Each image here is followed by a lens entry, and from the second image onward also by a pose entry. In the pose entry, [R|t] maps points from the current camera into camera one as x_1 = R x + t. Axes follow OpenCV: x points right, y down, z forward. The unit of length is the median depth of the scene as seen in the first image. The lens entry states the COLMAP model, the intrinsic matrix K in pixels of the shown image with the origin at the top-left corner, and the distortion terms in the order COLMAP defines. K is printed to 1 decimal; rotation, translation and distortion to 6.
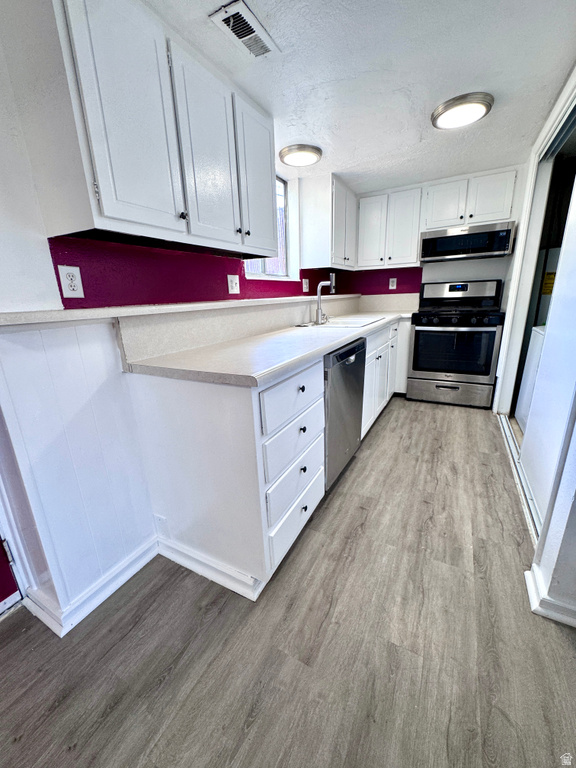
lens RADIAL K [[306.8, 0, 288.7], [0, 306.8, 384.5], [0, 0, 1]] dist [-0.003003, 0.000011]
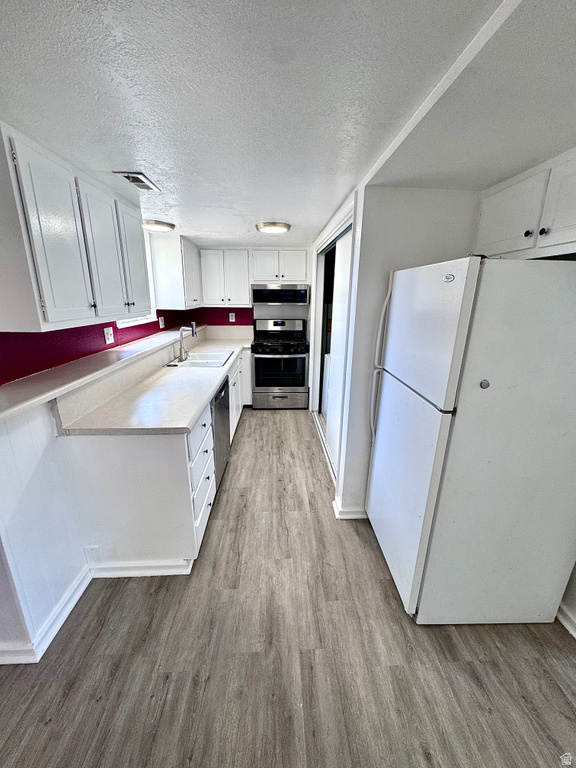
lens RADIAL K [[306.8, 0, 288.7], [0, 306.8, 384.5], [0, 0, 1]] dist [-0.003003, 0.000011]
pose [[0.858646, -0.099771, 0.502766, -0.211332], [0.104047, 0.994379, 0.019634, -0.107714], [-0.501898, 0.035453, 0.864200, -0.328558]]
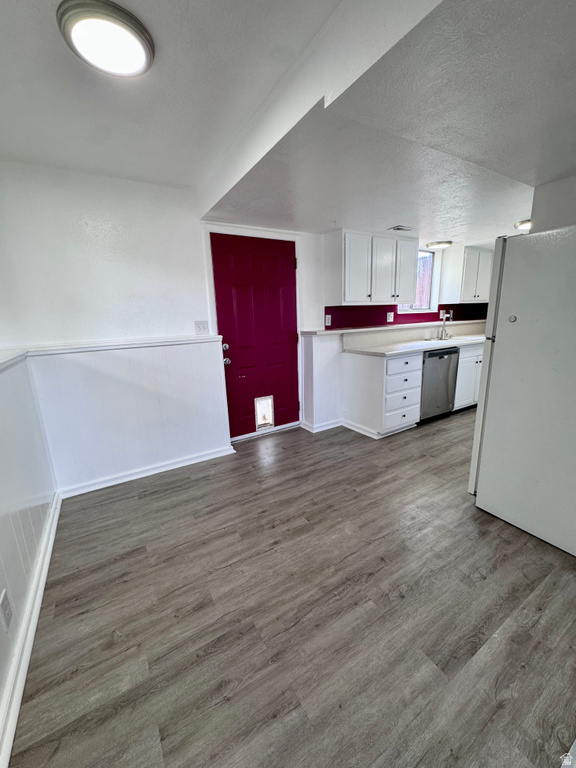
lens RADIAL K [[306.8, 0, 288.7], [0, 306.8, 384.5], [0, 0, 1]] dist [-0.003003, 0.000011]
pose [[0.860857, 0.114362, -0.495829, 0.300786], [-0.135909, 0.990693, -0.007464, 0.214160], [0.490361, 0.073813, 0.868388, -1.046999]]
